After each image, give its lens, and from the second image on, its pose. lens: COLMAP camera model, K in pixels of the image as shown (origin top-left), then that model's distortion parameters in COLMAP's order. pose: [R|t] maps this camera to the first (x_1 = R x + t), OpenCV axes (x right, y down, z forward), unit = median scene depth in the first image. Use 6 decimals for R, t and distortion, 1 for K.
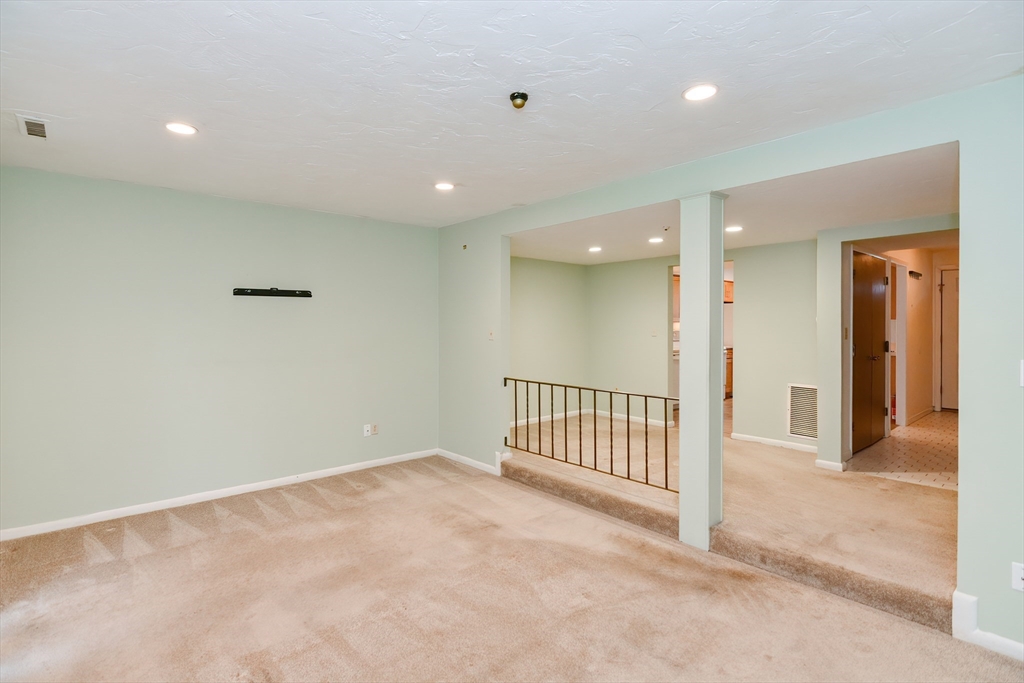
lens RADIAL K [[493.2, 0, 510.4], [0, 493.2, 338.8], [0, 0, 1]] dist [0.002077, -0.007842]
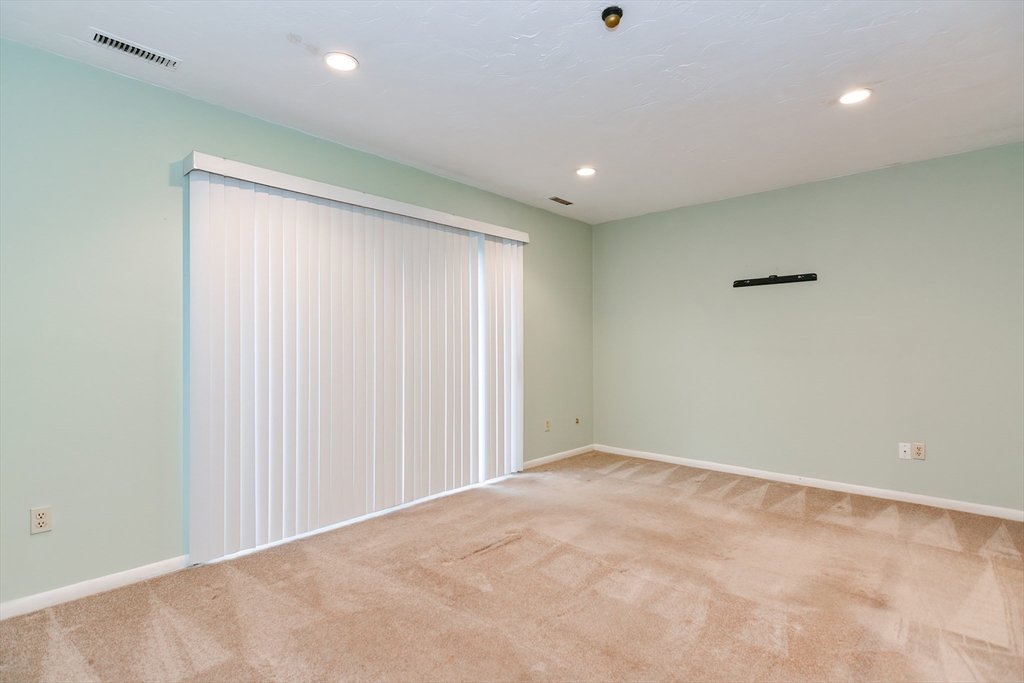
lens RADIAL K [[493.2, 0, 510.4], [0, 493.2, 338.8], [0, 0, 1]] dist [0.002077, -0.007842]
pose [[0.122926, -0.015065, -0.992302, 0.471570], [-0.029561, 0.999386, -0.018834, 0.062333], [0.991975, 0.031649, 0.122405, 0.399824]]
